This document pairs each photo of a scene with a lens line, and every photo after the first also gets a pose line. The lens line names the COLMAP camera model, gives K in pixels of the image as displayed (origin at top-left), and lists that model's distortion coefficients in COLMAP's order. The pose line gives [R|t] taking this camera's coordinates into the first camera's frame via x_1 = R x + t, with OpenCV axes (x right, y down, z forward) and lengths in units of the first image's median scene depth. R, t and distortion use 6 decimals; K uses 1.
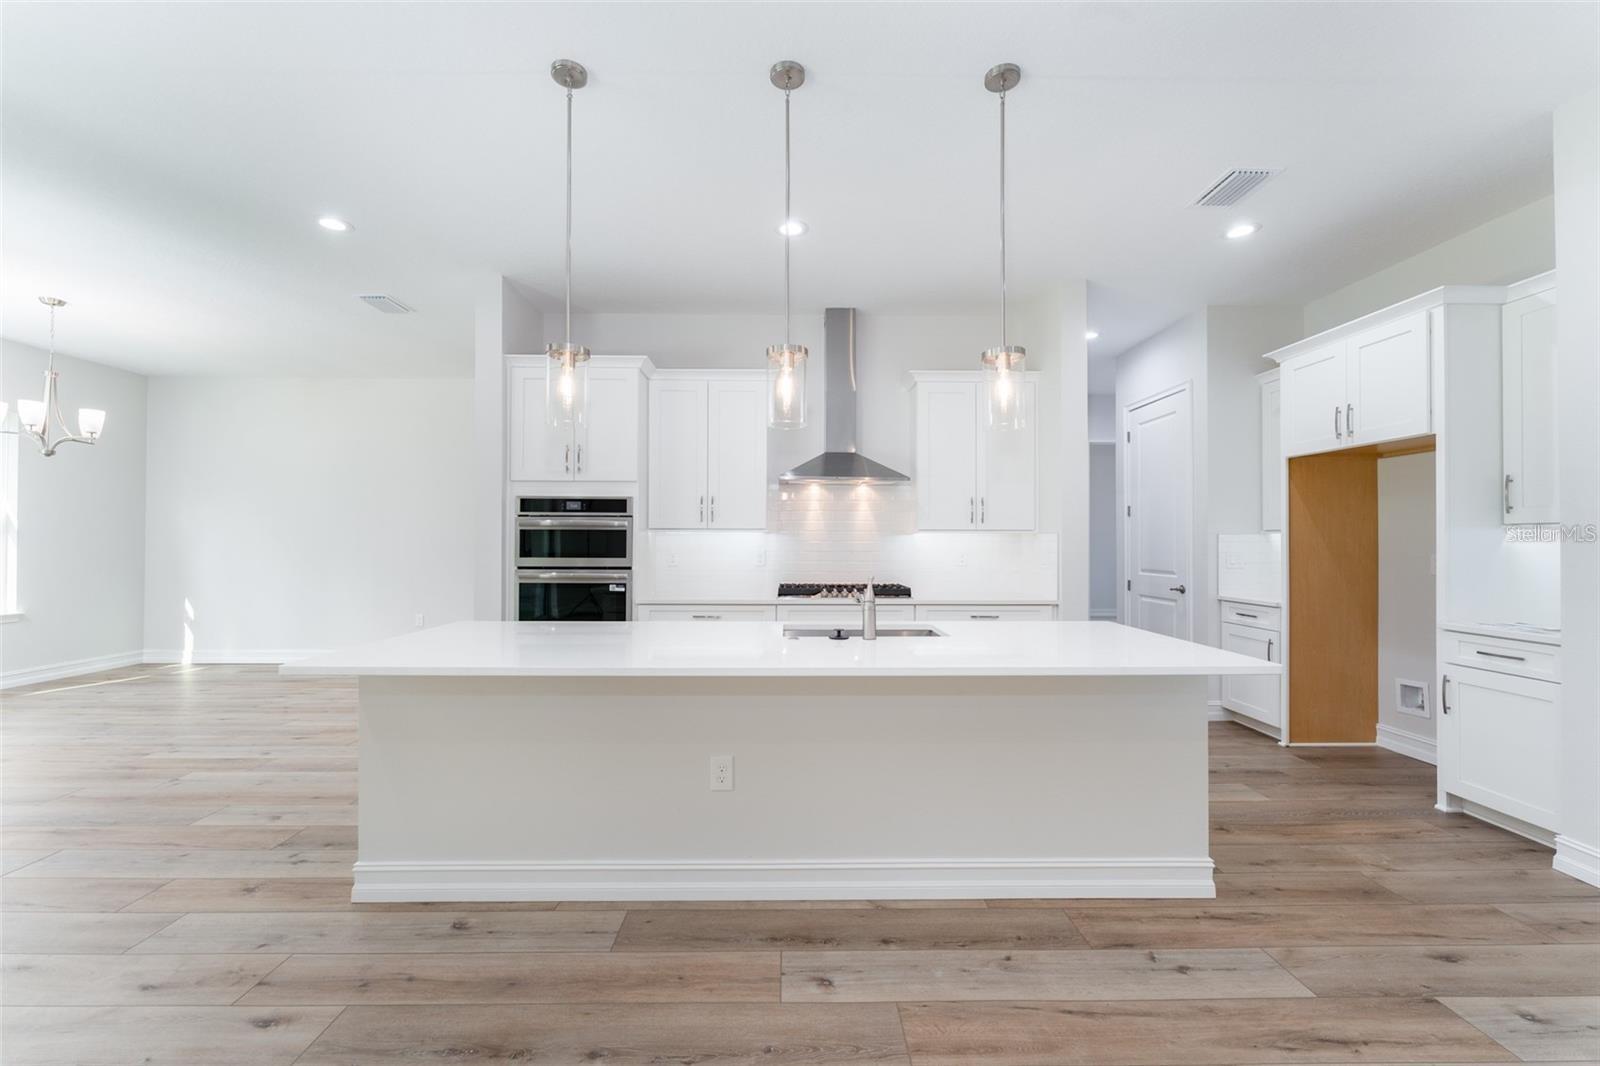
lens RADIAL K [[637.0, 0, 789.4], [0, 637.0, 540.7], [0, 0, 1]] dist [-0.003209, 0.000337]
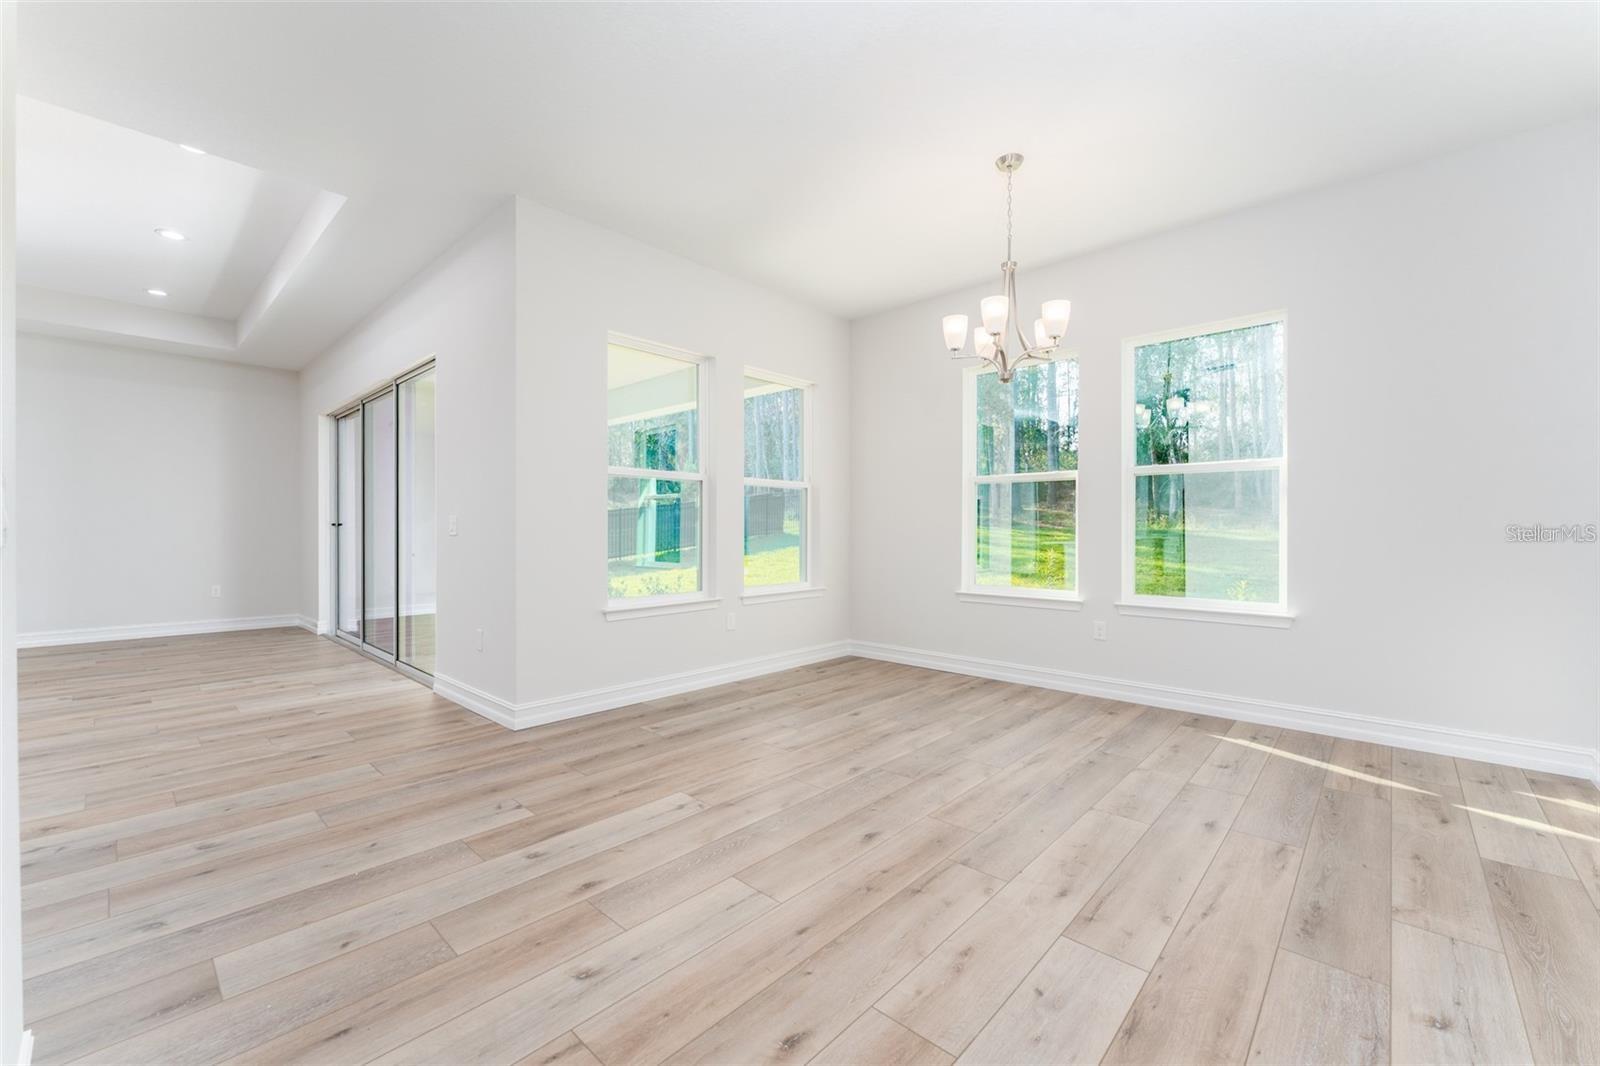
lens RADIAL K [[637.0, 0, 801.9], [0, 637.0, 533.1], [0, 0, 1]] dist [-0.003209, 0.000337]
pose [[-0.685887, 0.000538, -0.727708, -0.409772], [0.001818, 0.999998, -0.000975, 0.028096], [0.727706, -0.001992, -0.685886, 1.143829]]
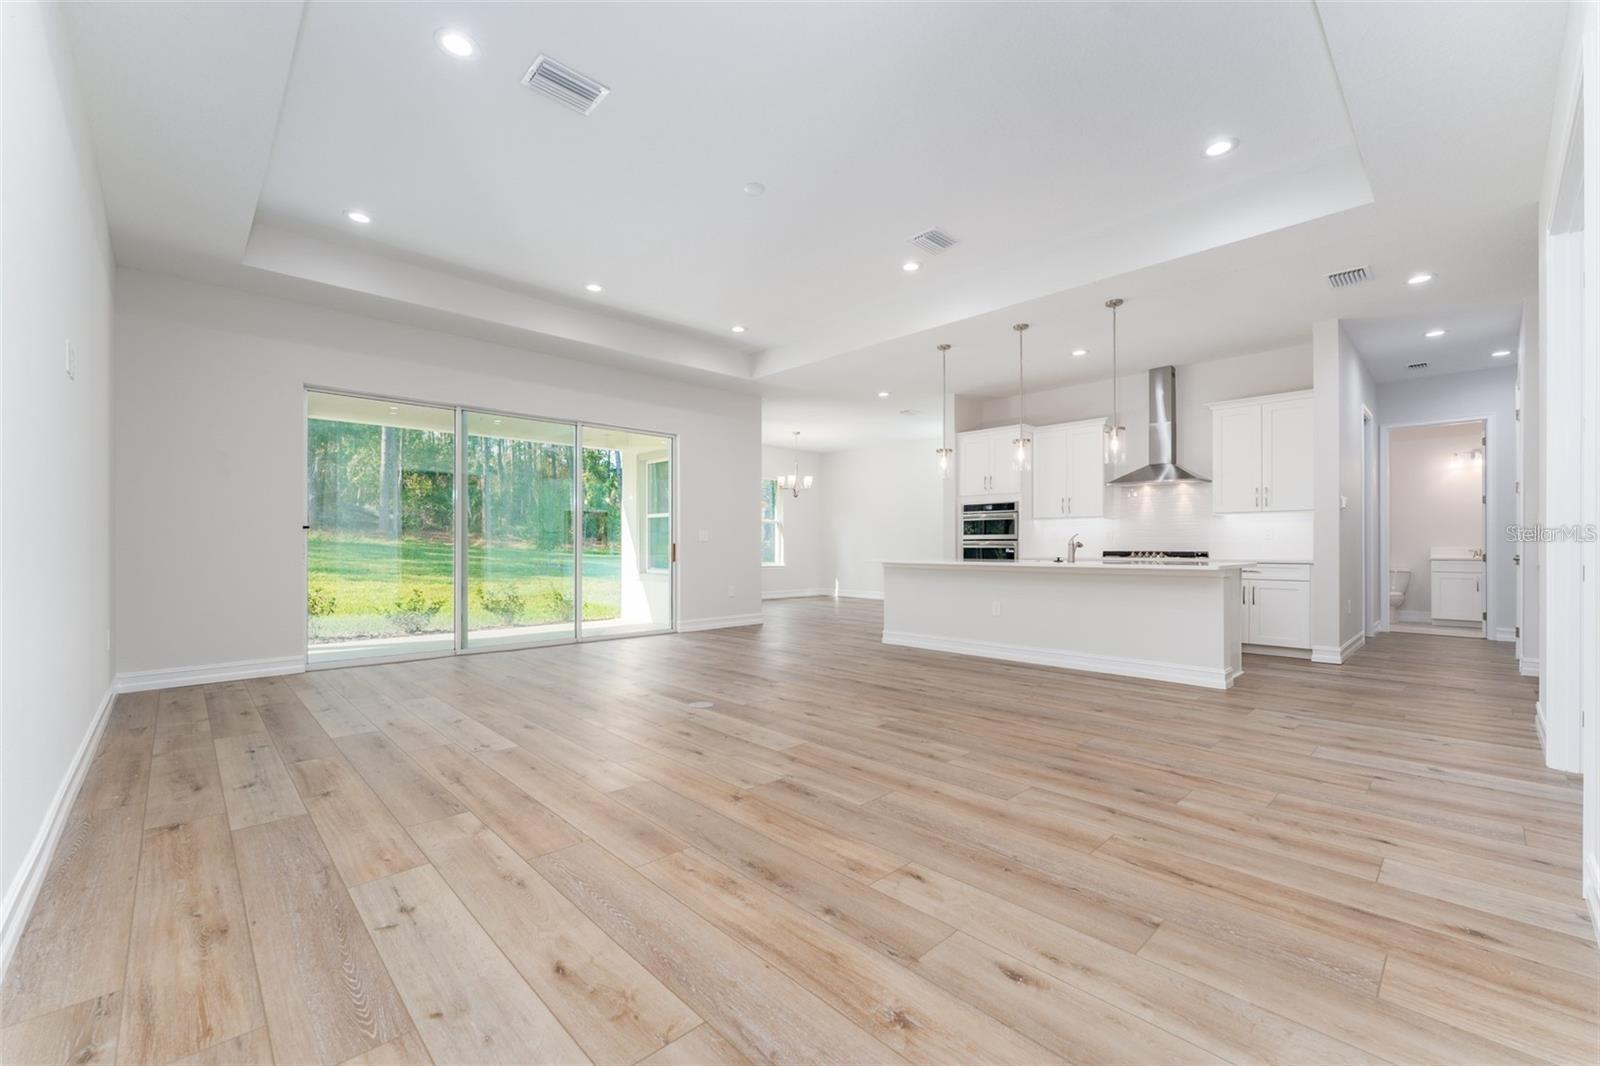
lens RADIAL K [[637.0, 0, 796.5], [0, 637.0, 544.5], [0, 0, 1]] dist [-0.003209, 0.000337]
pose [[0.691266, -0.003899, -0.722590, 0.637176], [0.004158, 0.999990, -0.001417, 0.056259], [0.722588, -0.002025, 0.691276, -0.734547]]
